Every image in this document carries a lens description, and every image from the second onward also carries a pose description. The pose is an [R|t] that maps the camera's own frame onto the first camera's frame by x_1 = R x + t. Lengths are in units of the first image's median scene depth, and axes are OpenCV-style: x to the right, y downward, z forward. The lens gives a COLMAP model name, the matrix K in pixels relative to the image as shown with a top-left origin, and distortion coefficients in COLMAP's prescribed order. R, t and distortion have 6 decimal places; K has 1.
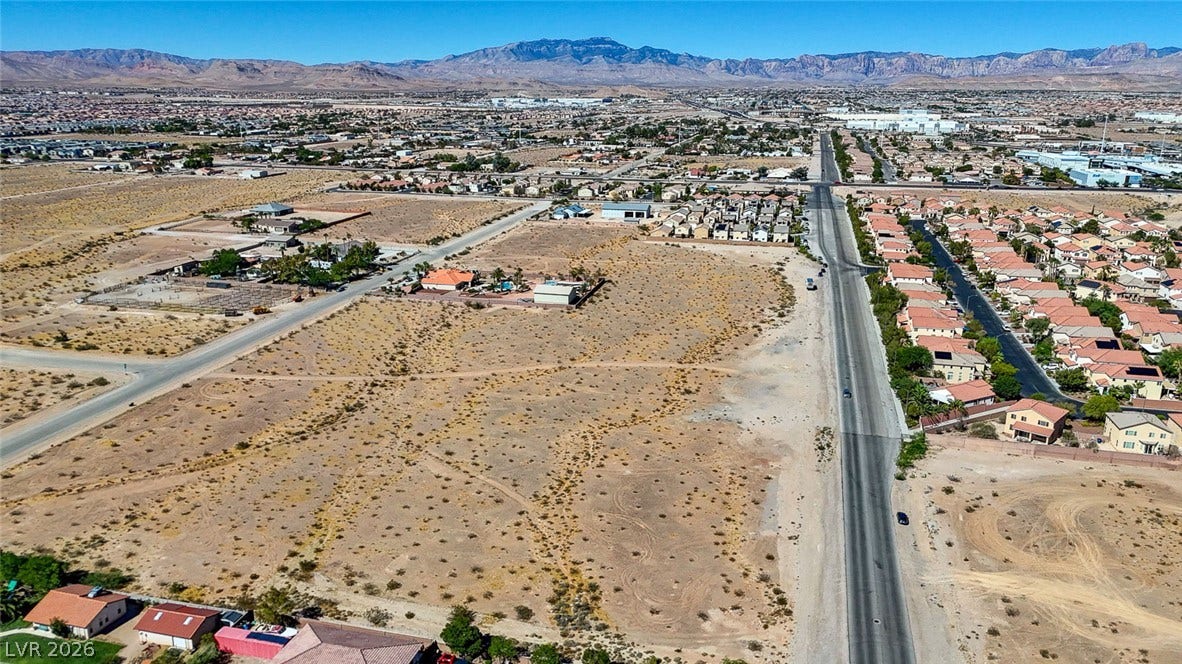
lens RADIAL K [[860.0, 0, 587.0], [0, 860.0, 335.0], [0, 0, 1]] dist [0.086665, -0.087415]
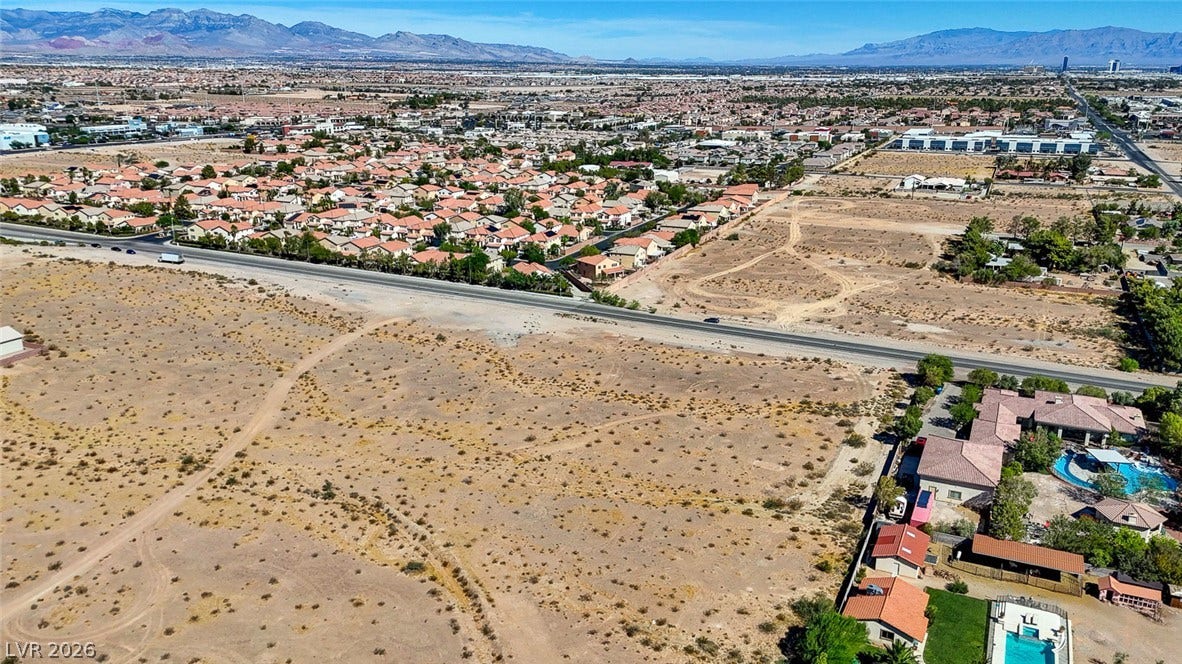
lens RADIAL K [[889.4, 0, 586.6], [0, 889.4, 330.1], [0, 0, 1]] dist [0.086372, -0.089938]
pose [[0.195974, -0.285111, 0.938246, -0.751674], [0.266447, 0.936284, 0.228861, -0.122835], [-0.943716, 0.205142, 0.259454, 0.538714]]
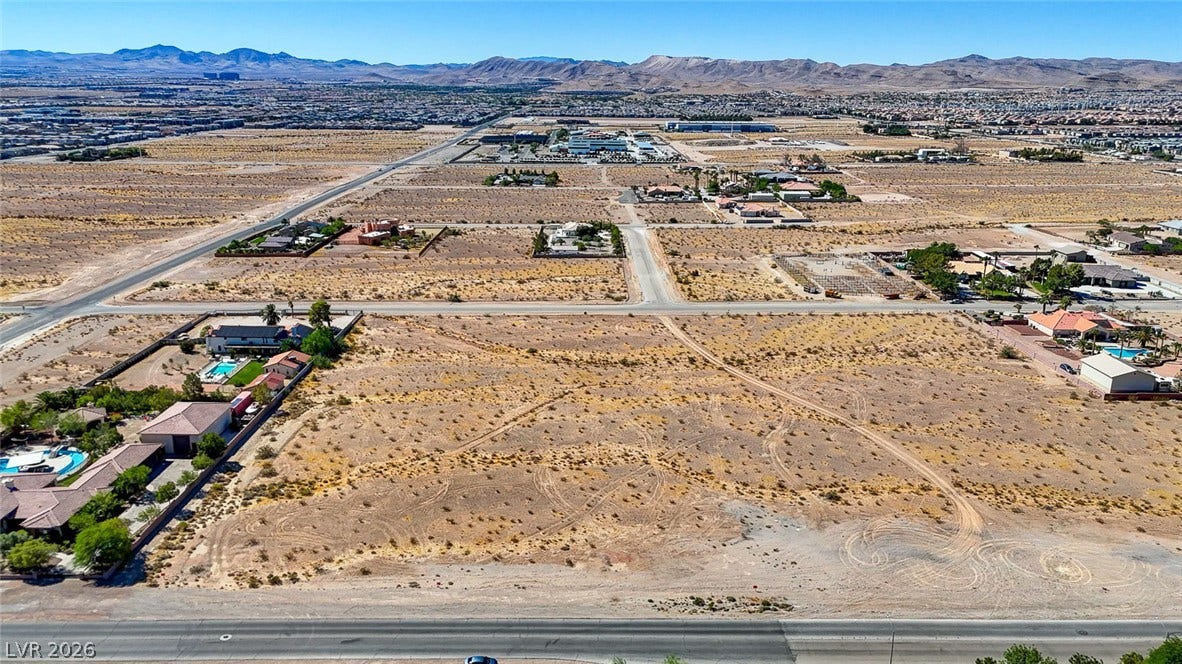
lens RADIAL K [[889.4, 0, 586.6], [0, 889.4, 330.1], [0, 0, 1]] dist [0.086372, -0.089938]
pose [[0.256649, 0.256197, -0.931930, 0.650412], [-0.271623, 0.944486, 0.184845, -0.128018], [0.927552, 0.205694, 0.311990, 0.533611]]
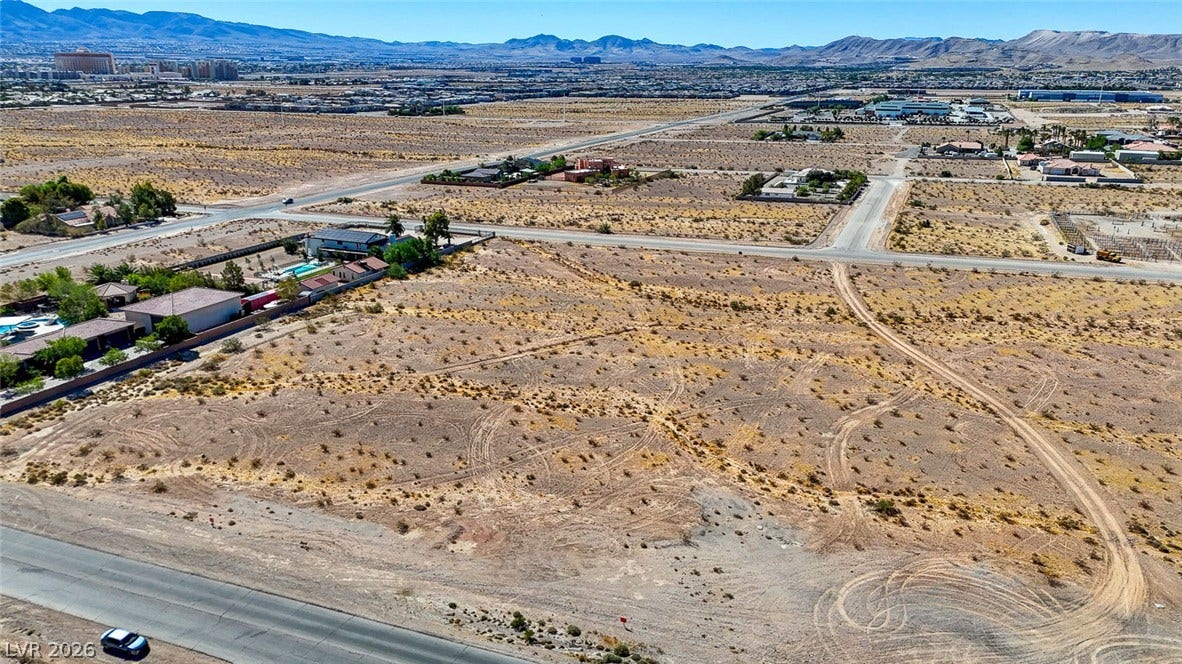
lens RADIAL K [[876.5, 0, 584.8], [0, 876.5, 336.7], [0, 0, 1]] dist [0.075763, -0.067748]
pose [[-0.120377, 0.288496, -0.949884, 0.484032], [-0.277818, 0.908819, 0.311231, -0.095695], [0.953062, 0.301360, -0.029252, 0.793918]]
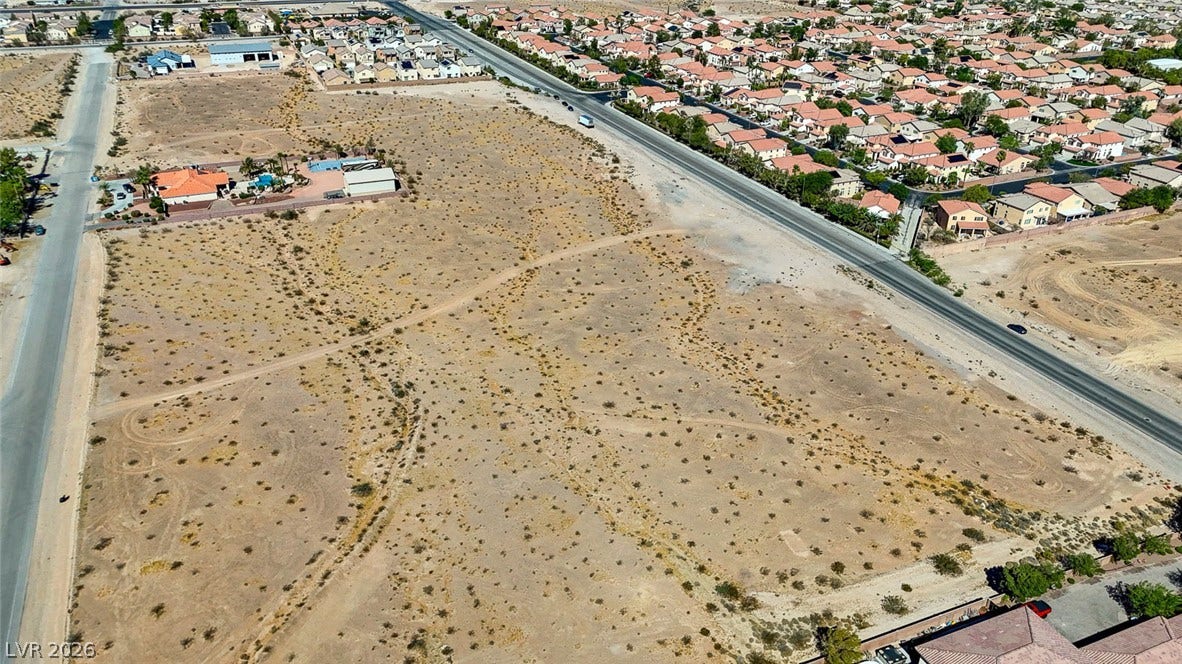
lens RADIAL K [[865.2, 0, 583.6], [0, 865.2, 330.4], [0, 0, 1]] dist [0.085351, -0.087406]
pose [[0.789677, -0.280739, 0.545523, -0.483403], [0.162920, 0.953197, 0.254702, -0.118158], [-0.591495, -0.112256, 0.798456, 0.273635]]
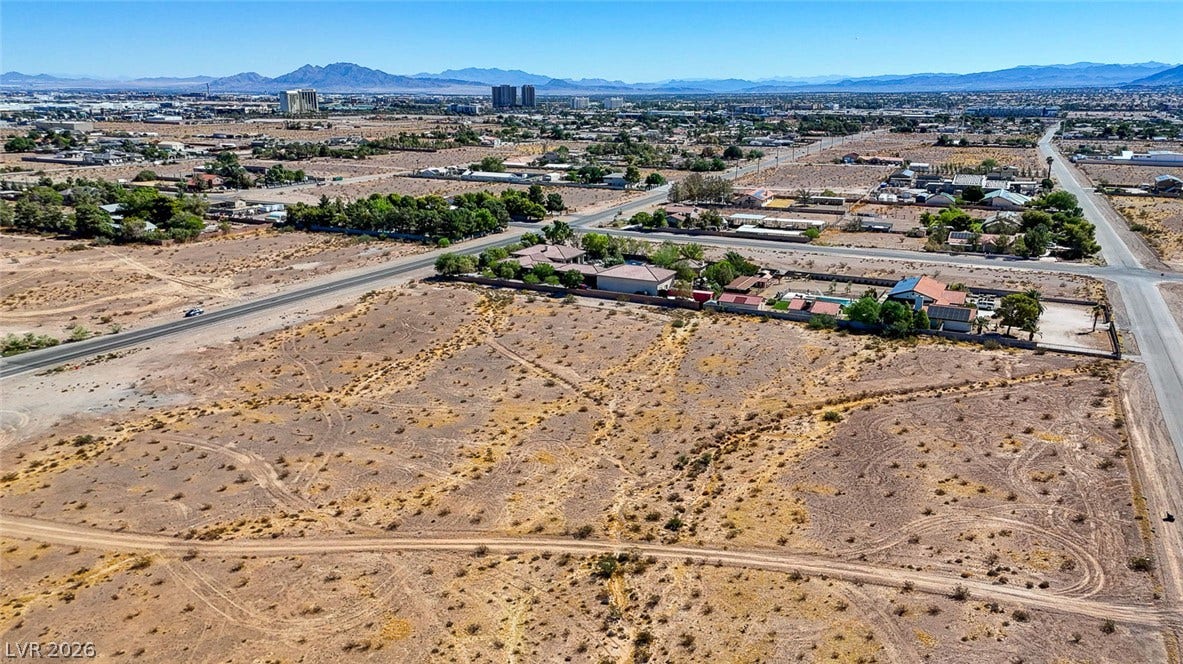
lens RADIAL K [[874.9, 0, 591.9], [0, 874.9, 333.8], [0, 0, 1]] dist [0.083804, -0.084948]
pose [[-0.976799, -0.063085, 0.204654, -0.278297], [0.053186, 0.854227, 0.517172, -0.241837], [-0.207447, 0.516058, -0.831054, 1.270834]]
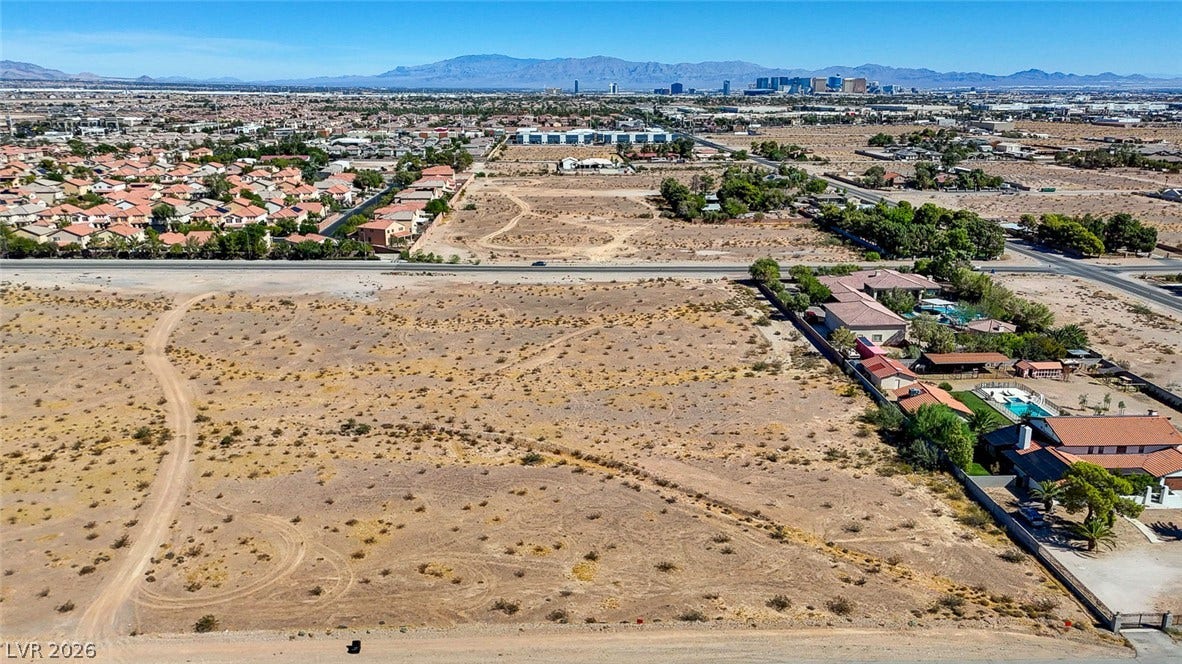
lens RADIAL K [[890.0, 0, 591.5], [0, 890.0, 333.3], [0, 0, 1]] dist [0.089132, -0.095513]
pose [[-0.291575, -0.260361, 0.920433, -0.776677], [0.257342, 0.905416, 0.337634, -0.127716], [-0.921281, 0.335312, -0.196994, 0.845291]]
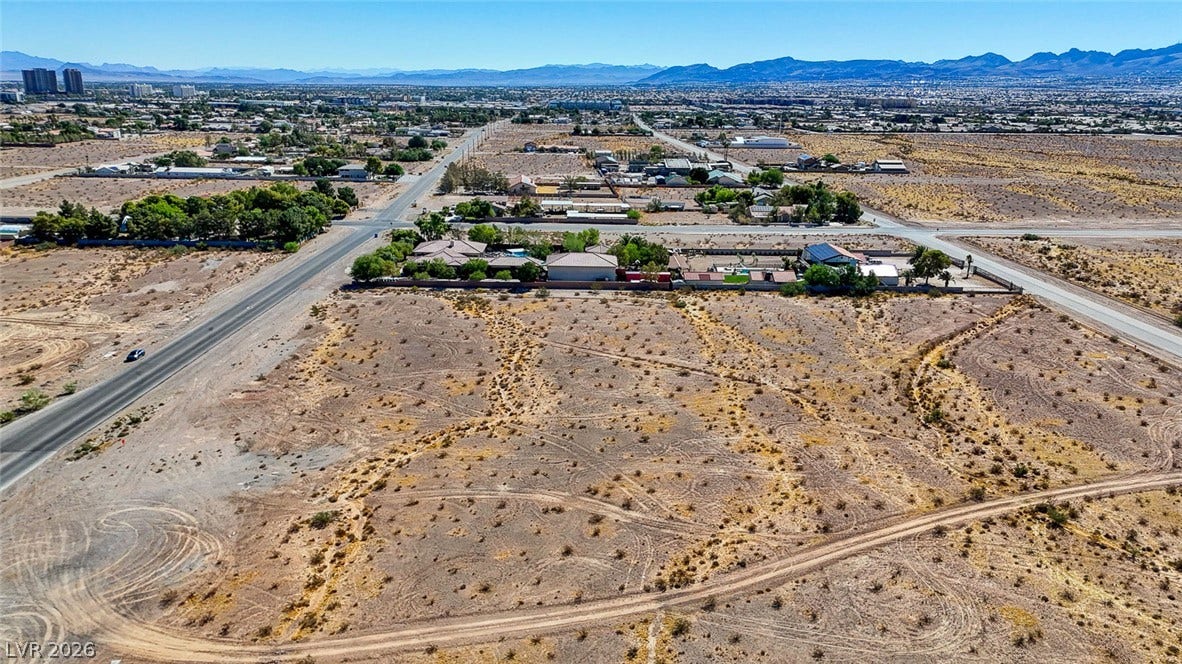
lens RADIAL K [[860.0, 0, 587.0], [0, 860.0, 335.0], [0, 0, 1]] dist [0.086665, -0.087415]
pose [[-0.966337, 0.056007, -0.251111, 0.088133], [-0.086220, 0.849086, 0.521171, -0.220270], [0.242404, 0.525277, -0.815674, 1.236674]]
